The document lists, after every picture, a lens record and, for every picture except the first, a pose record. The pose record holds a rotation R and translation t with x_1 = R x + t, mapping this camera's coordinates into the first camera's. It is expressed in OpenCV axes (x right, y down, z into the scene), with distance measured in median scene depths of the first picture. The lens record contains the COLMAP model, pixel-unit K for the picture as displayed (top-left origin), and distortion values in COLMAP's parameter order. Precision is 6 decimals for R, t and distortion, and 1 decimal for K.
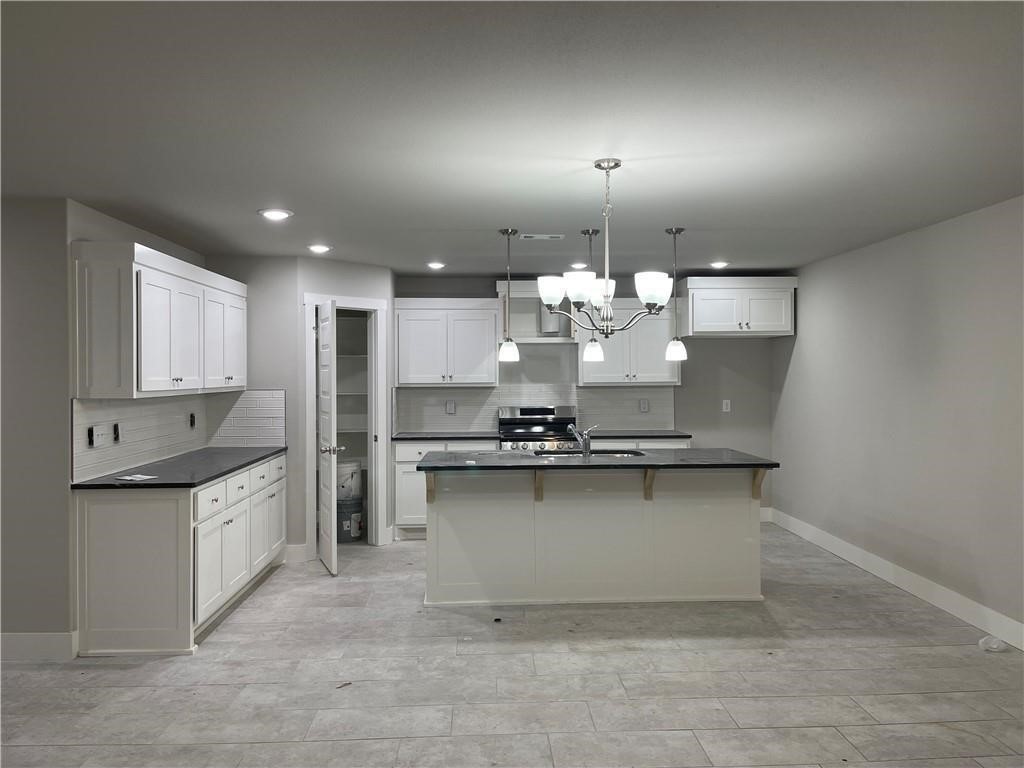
lens RADIAL K [[777.1, 0, 512.4], [0, 777.1, 378.9], [0, 0, 1]] dist [0.000633, -0.000163]
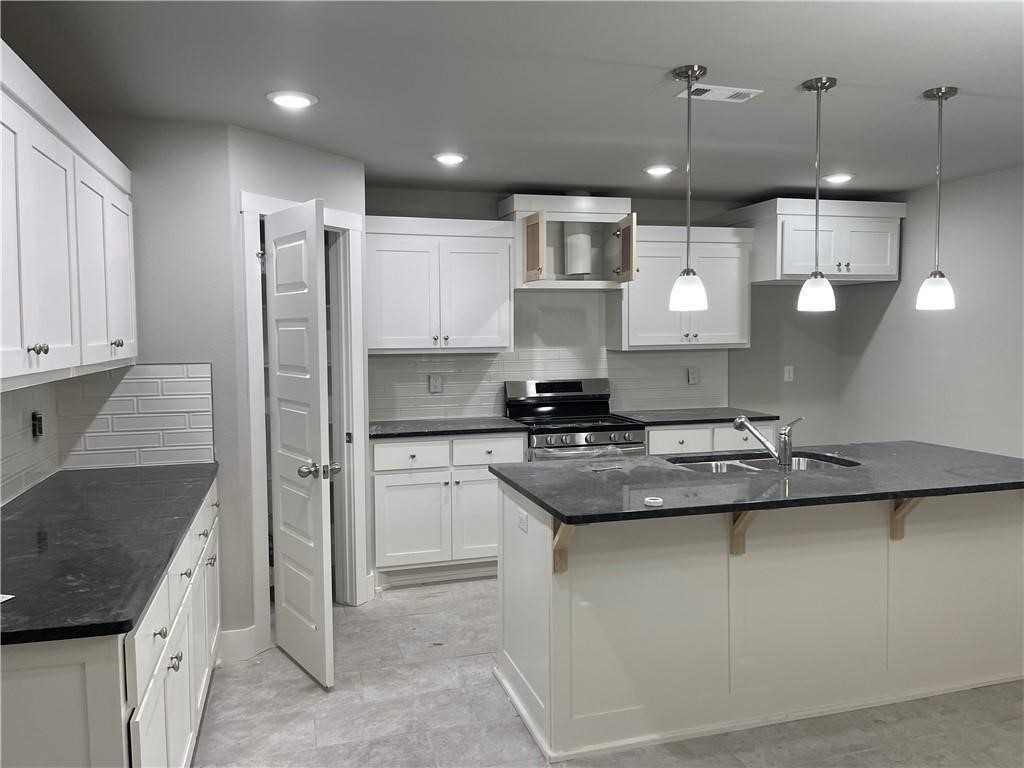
lens RADIAL K [[775.3, 0, 512.0], [0, 775.3, 384.0], [0, 0, 1]] dist [0.010864, 0.003548]
pose [[0.971427, -0.019403, 0.236543, -0.190730], [0.005377, 0.998196, 0.059796, -0.003240], [-0.237276, -0.056815, 0.969779, 0.355828]]
